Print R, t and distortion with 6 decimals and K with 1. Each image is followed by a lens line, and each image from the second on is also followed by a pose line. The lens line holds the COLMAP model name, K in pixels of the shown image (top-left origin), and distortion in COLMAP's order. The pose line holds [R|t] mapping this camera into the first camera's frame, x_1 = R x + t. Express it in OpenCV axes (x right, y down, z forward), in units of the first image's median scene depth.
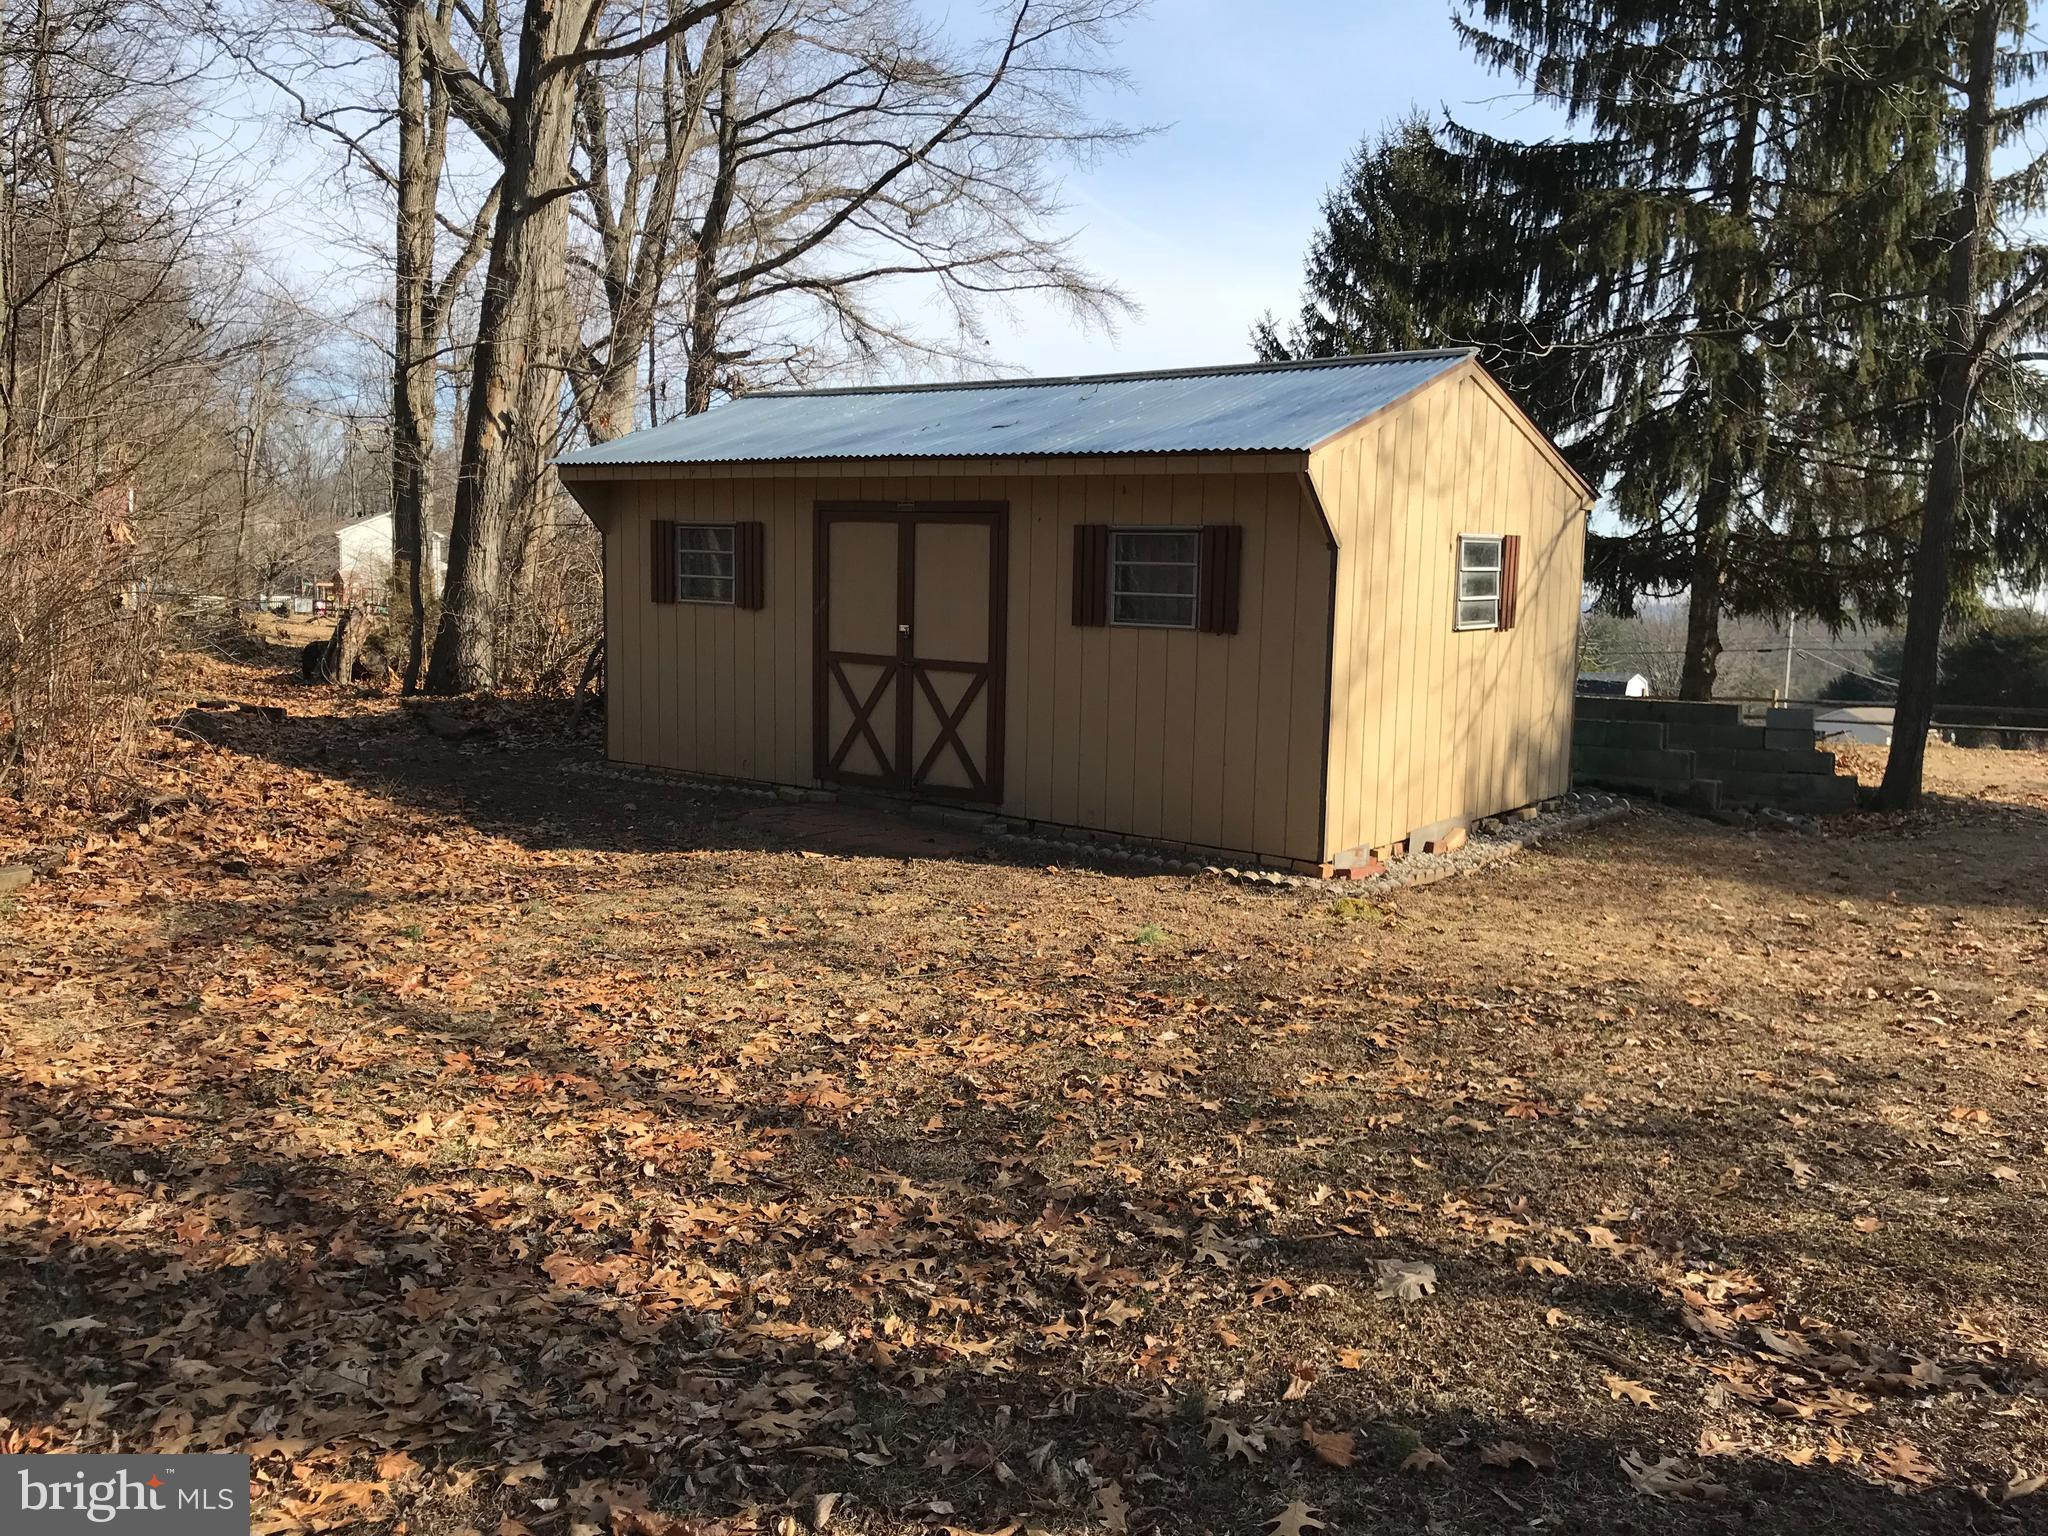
lens RADIAL K [[1641.4, 0, 1018.1], [0, 1641.4, 762.0], [0, 0, 1]] dist [0.010462, 0.004175]
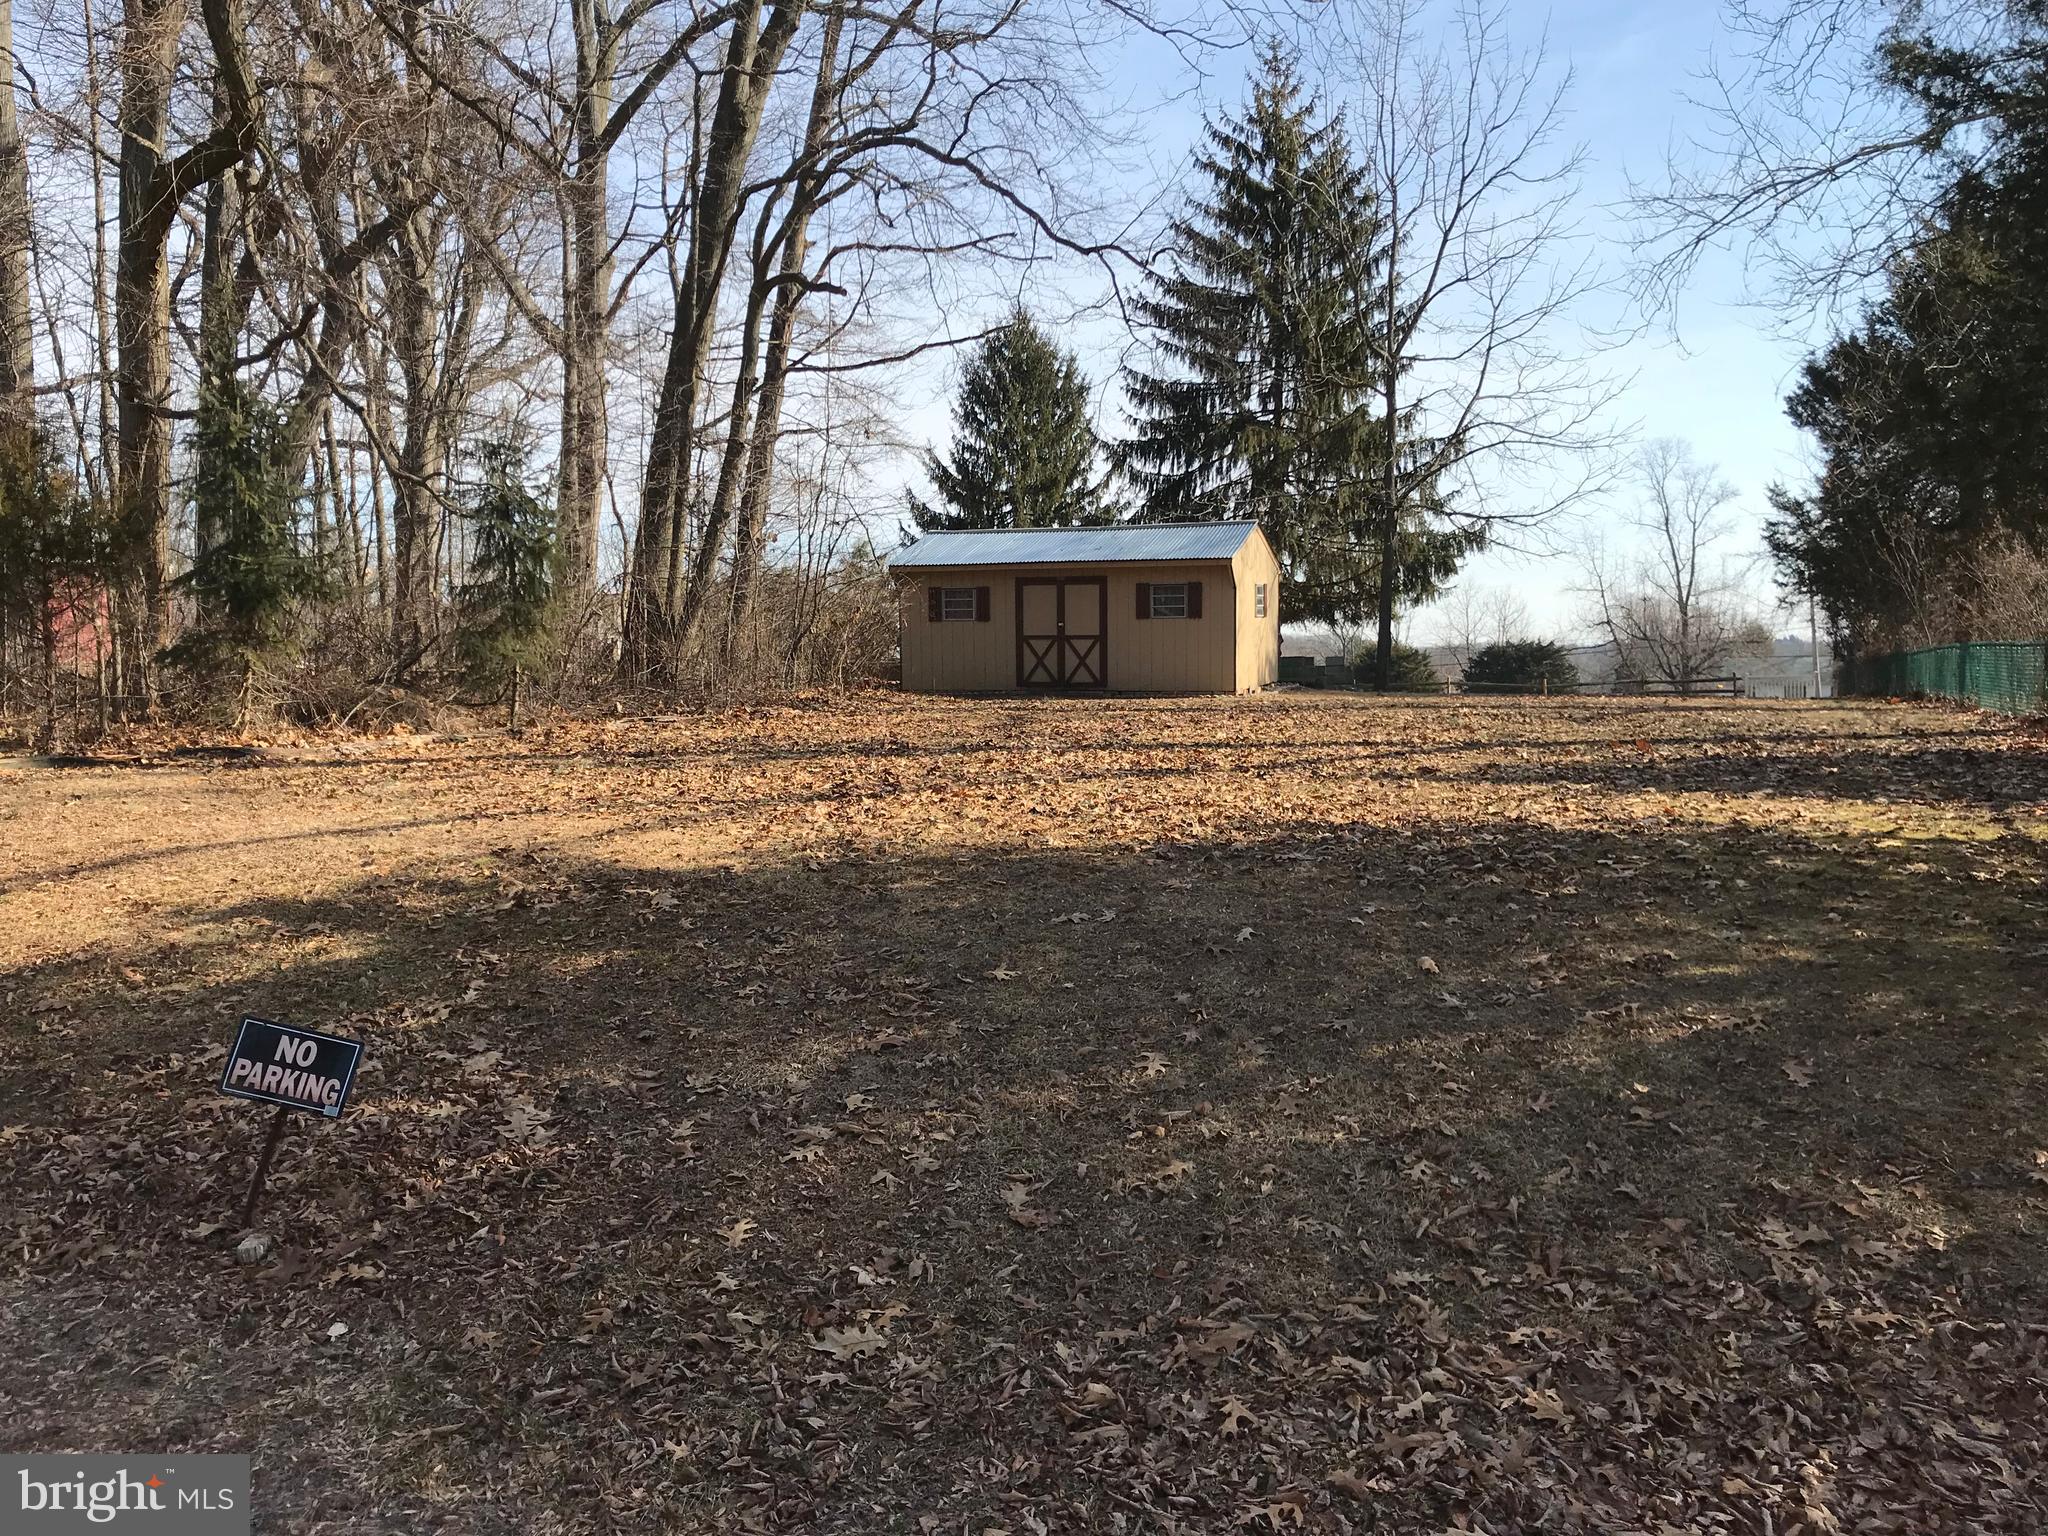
lens RADIAL K [[1641.4, 0, 1023.2], [0, 1641.4, 769.0], [0, 0, 1]] dist [0.010462, 0.004175]
pose [[0.944931, -0.062617, 0.321224, -0.992824], [0.073392, 0.997071, -0.021534, 0.204238], [-0.318934, 0.043924, 0.946759, -1.479503]]
